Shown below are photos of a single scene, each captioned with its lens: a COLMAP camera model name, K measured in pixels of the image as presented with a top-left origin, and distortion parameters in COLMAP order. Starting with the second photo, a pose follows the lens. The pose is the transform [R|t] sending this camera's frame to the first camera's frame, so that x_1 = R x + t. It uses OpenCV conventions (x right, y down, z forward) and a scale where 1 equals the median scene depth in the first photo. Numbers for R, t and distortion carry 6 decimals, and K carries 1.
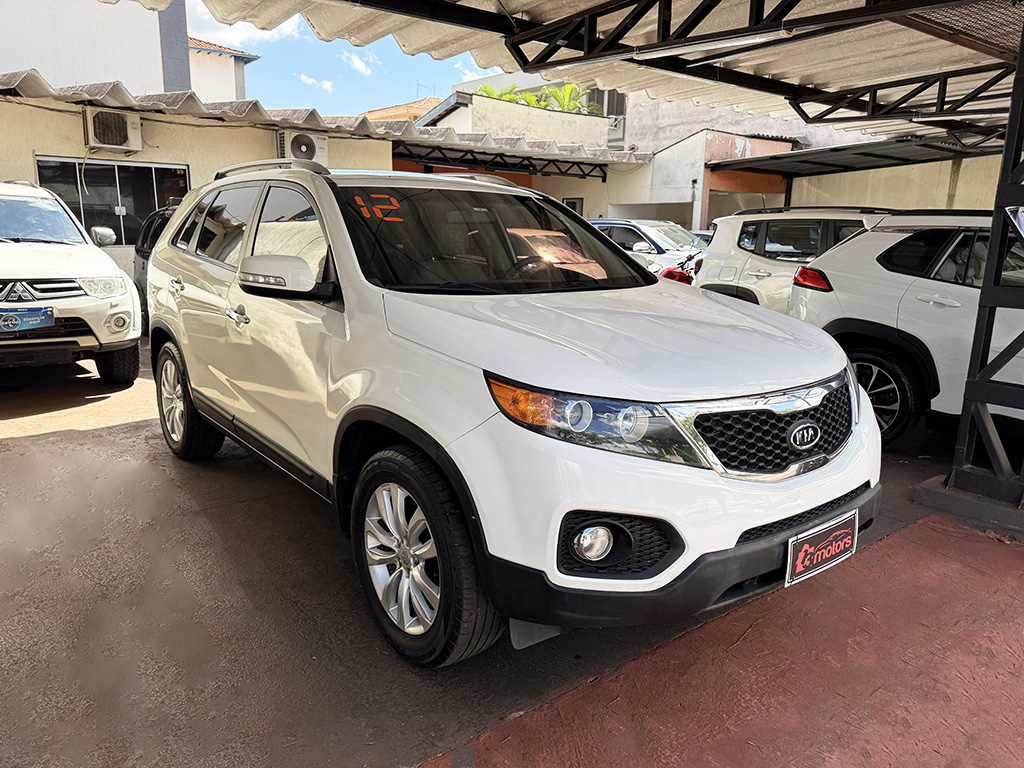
lens RADIAL K [[724.7, 0, 512.0], [0, 724.7, 384.0], [0, 0, 1]] dist [0.035830, -0.045490]
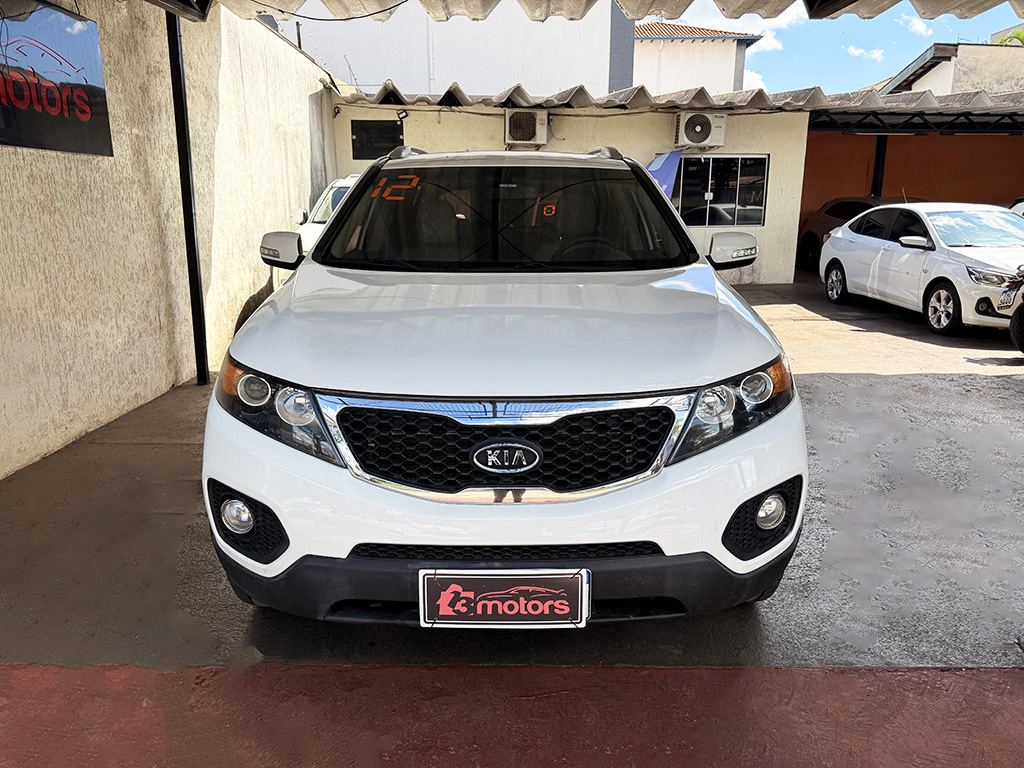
lens RADIAL K [[724.7, 0, 512.0], [0, 724.7, 384.0], [0, 0, 1]] dist [0.035830, -0.045490]
pose [[0.798225, 0.123536, -0.589555, 0.163784], [-0.109984, 0.992181, 0.058990, -0.010736], [0.592233, 0.017754, 0.805571, 0.067507]]
